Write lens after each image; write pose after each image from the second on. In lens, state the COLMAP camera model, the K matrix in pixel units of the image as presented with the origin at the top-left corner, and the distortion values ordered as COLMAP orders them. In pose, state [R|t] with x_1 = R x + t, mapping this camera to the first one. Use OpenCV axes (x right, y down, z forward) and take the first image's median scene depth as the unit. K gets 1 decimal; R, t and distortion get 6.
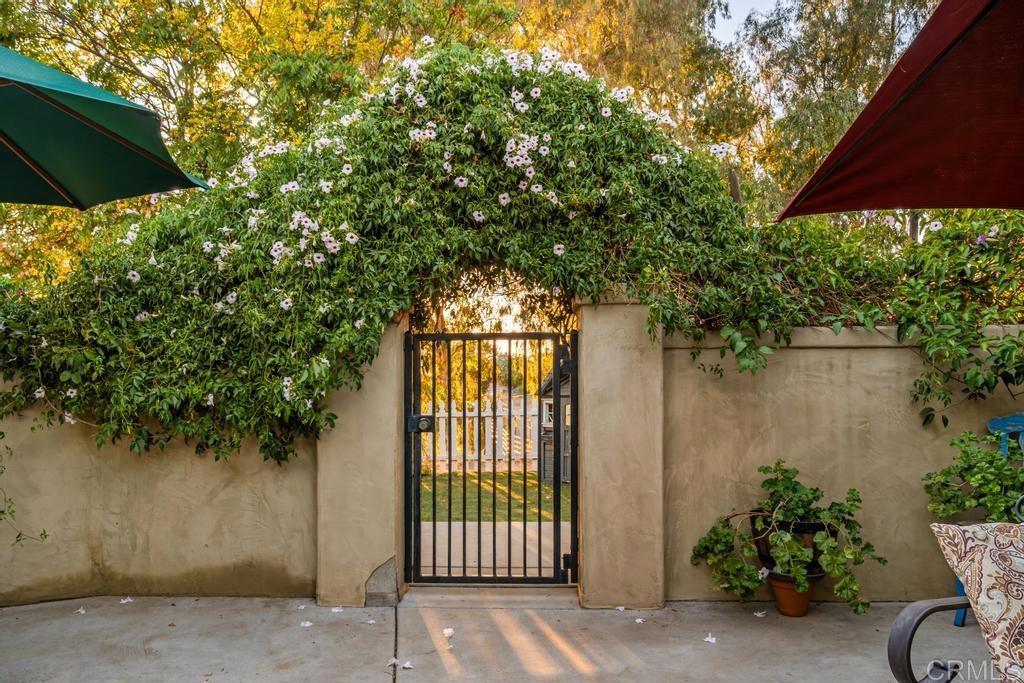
lens RADIAL K [[778.3, 0, 525.7], [0, 778.3, 379.6], [0, 0, 1]] dist [0.011436, 0.003564]
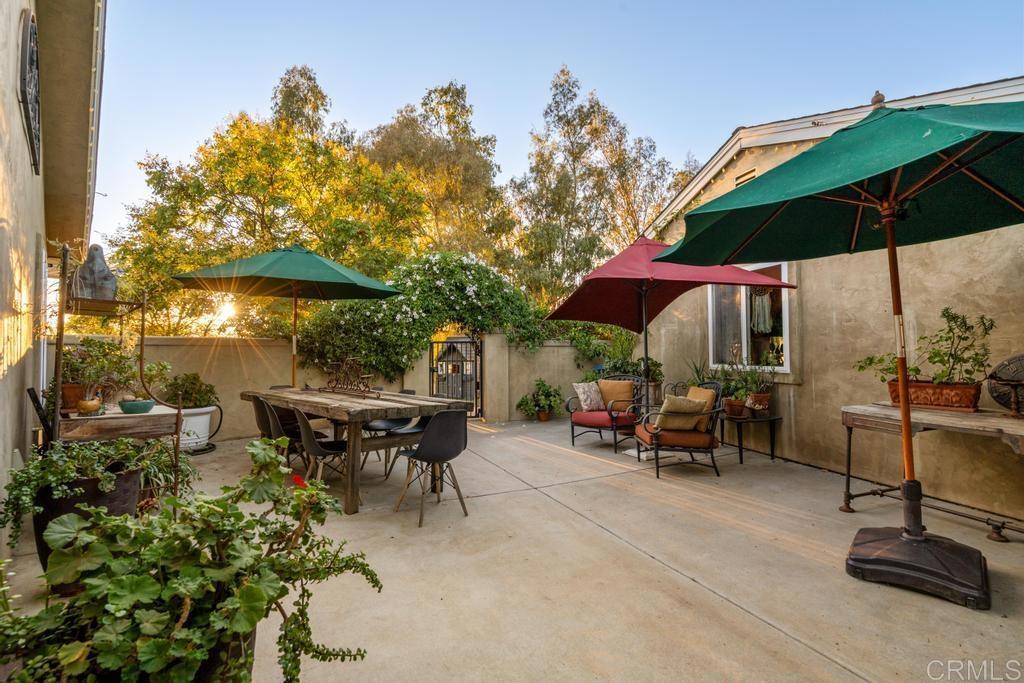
lens RADIAL K [[465.6, 0, 508.7], [0, 465.6, 337.7], [0, 0, 1]] dist [-0.001446, -0.000327]
pose [[0.958913, 0.007039, 0.283613, -0.397922], [0.001967, 0.999503, -0.031457, -0.013647], [-0.283693, 0.030722, 0.958423, -0.955439]]
